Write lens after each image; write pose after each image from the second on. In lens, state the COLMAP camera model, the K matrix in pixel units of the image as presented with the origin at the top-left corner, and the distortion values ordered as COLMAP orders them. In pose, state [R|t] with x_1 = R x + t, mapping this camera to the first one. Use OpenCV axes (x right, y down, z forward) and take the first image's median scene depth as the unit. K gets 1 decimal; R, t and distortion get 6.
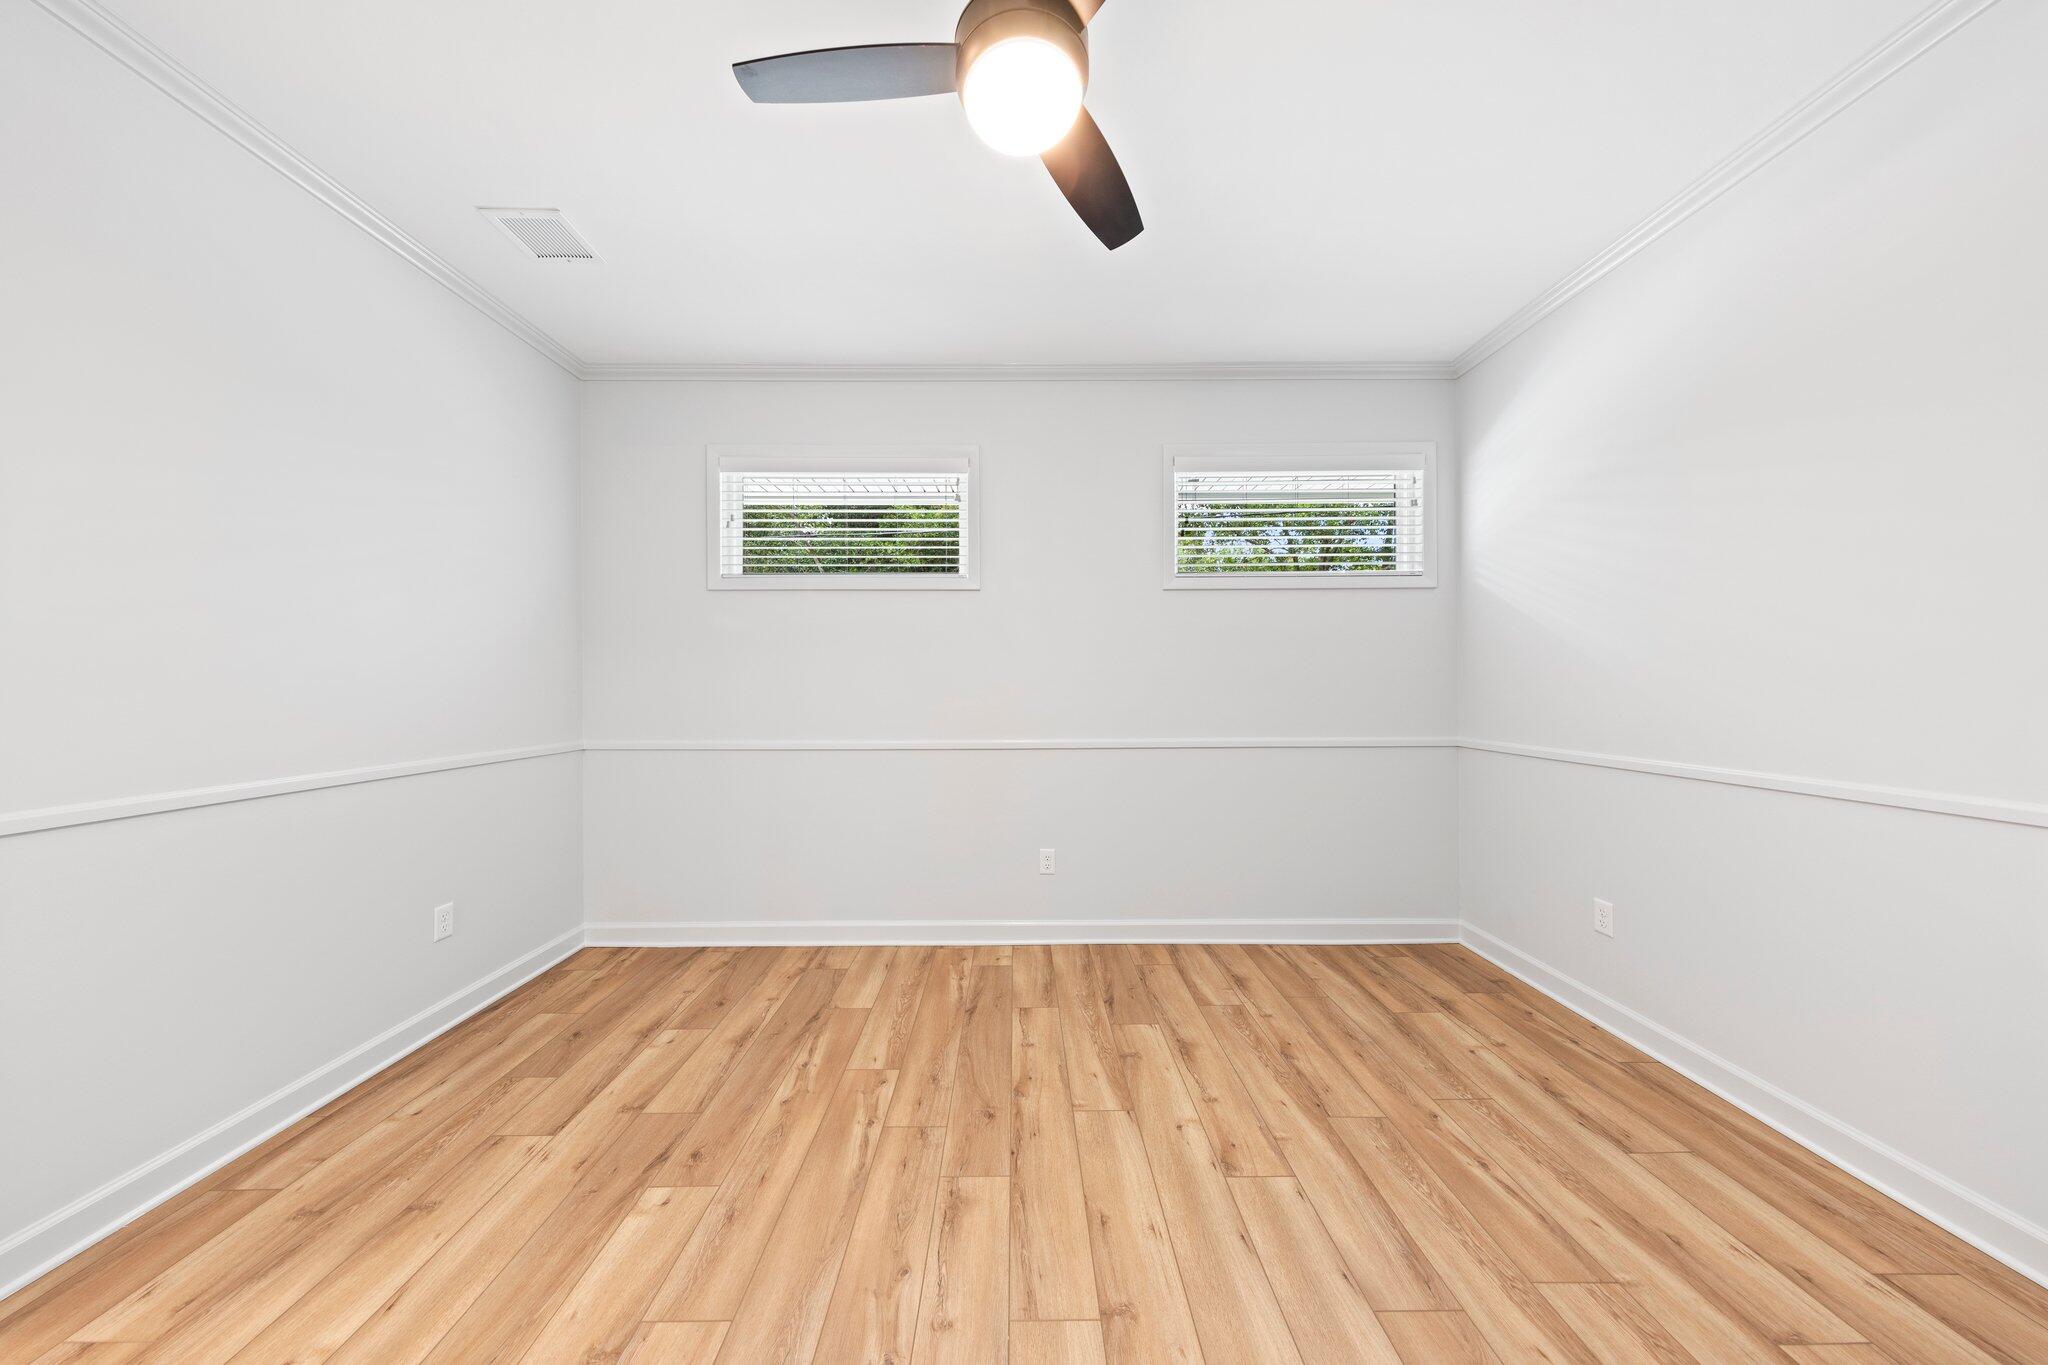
lens RADIAL K [[639.0, 0, 1017.3], [0, 639.0, 688.8], [0, 0, 1]] dist [0.008750, -0.001408]
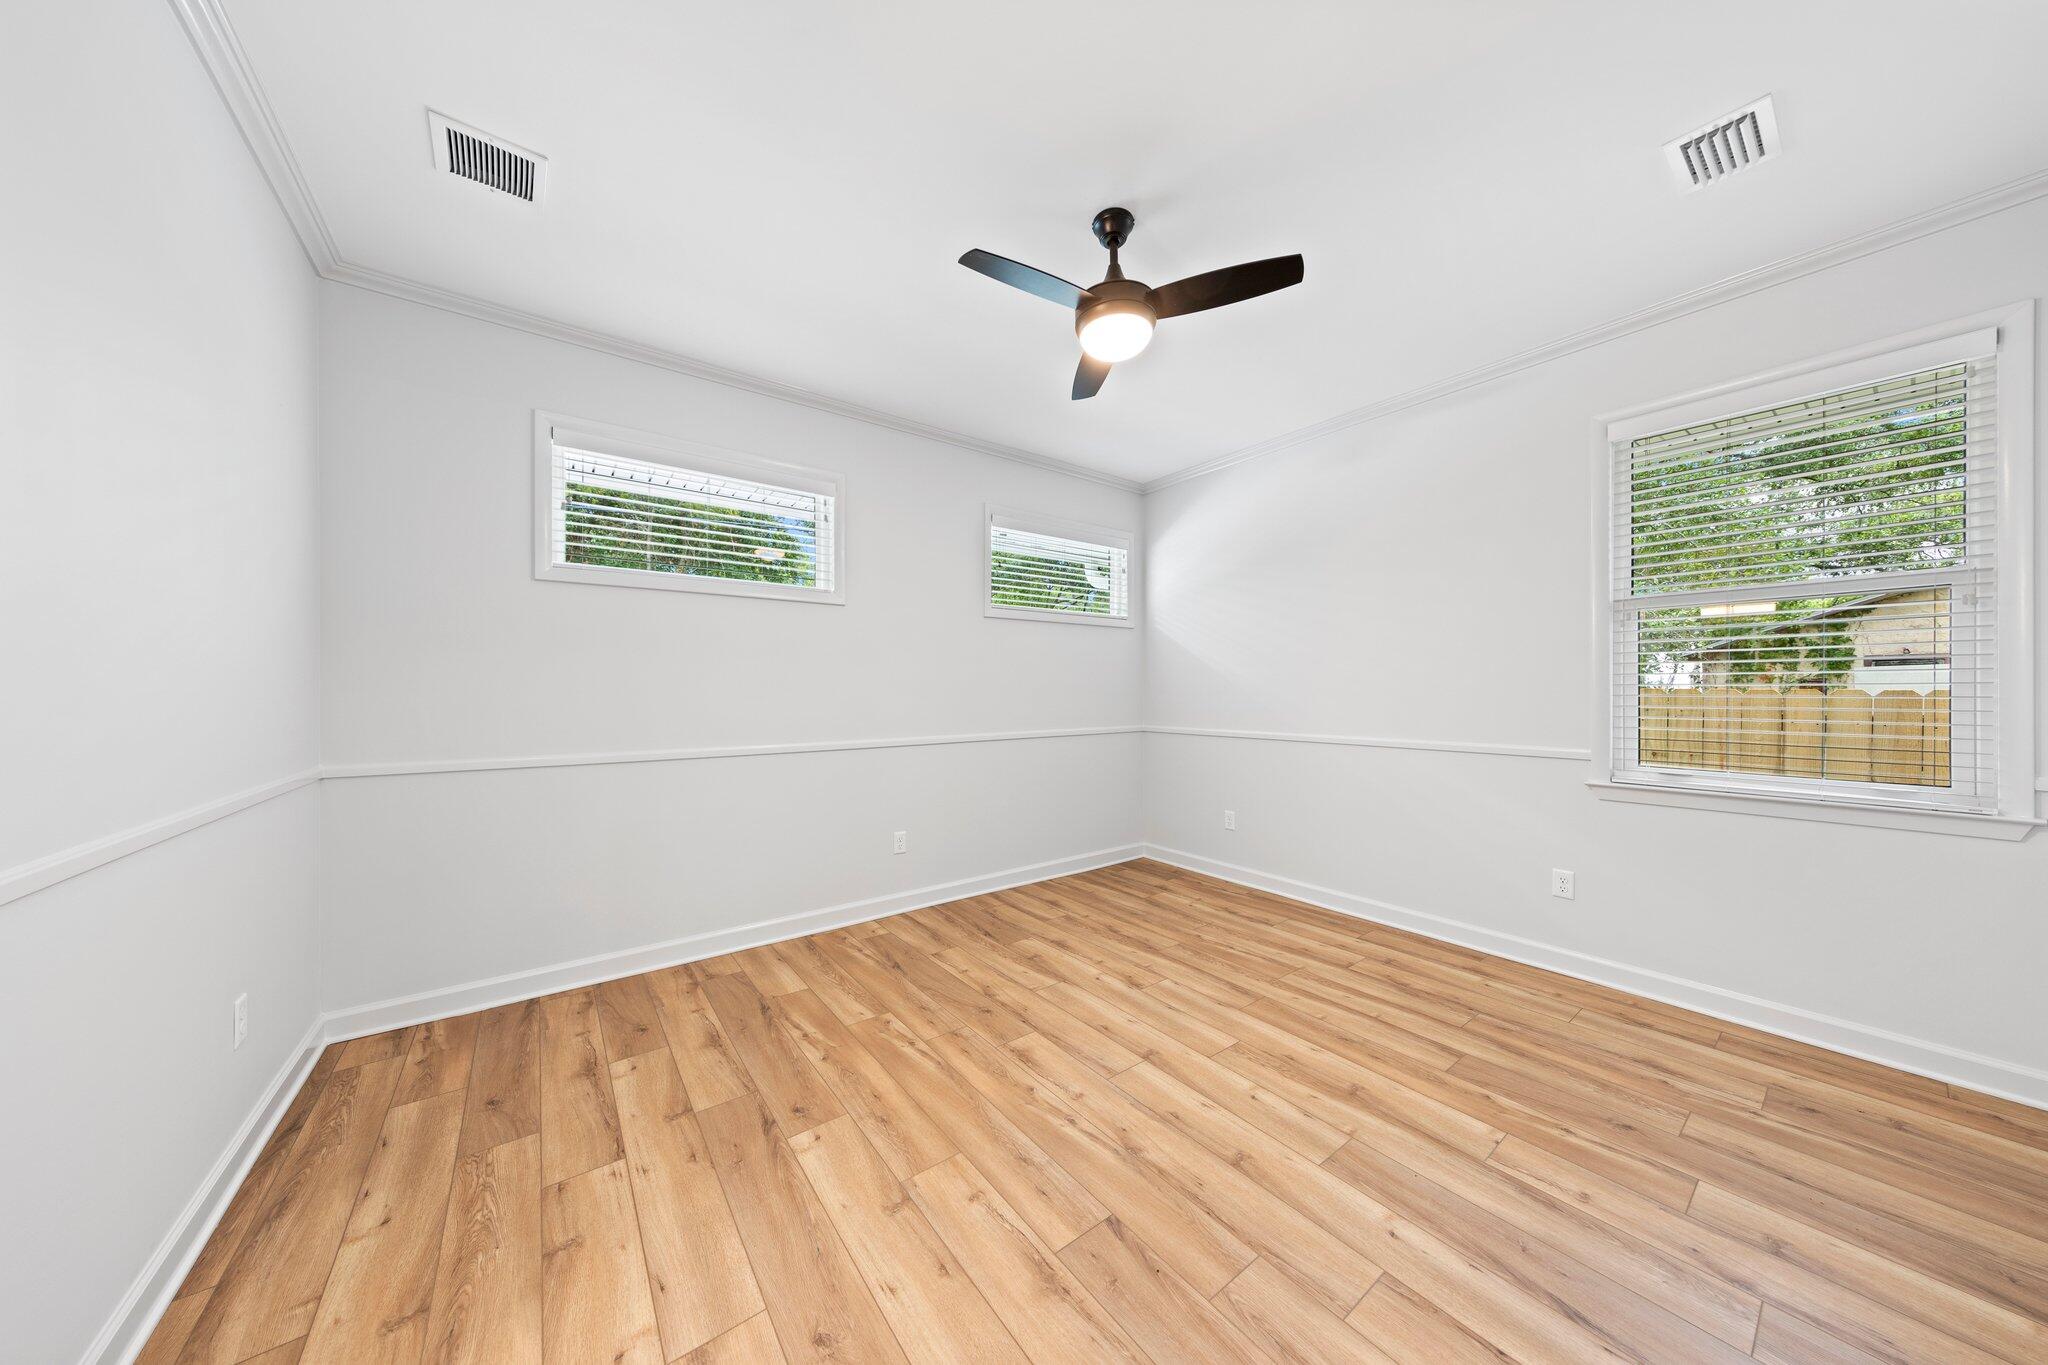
lens RADIAL K [[639.0, 0, 1017.3], [0, 639.0, 688.8], [0, 0, 1]] dist [0.008750, -0.001408]
pose [[0.807577, 0.002271, 0.589757, -0.665246], [0.005840, 0.999913, -0.011847, 0.004114], [-0.589733, 0.013011, 0.807494, -0.111227]]
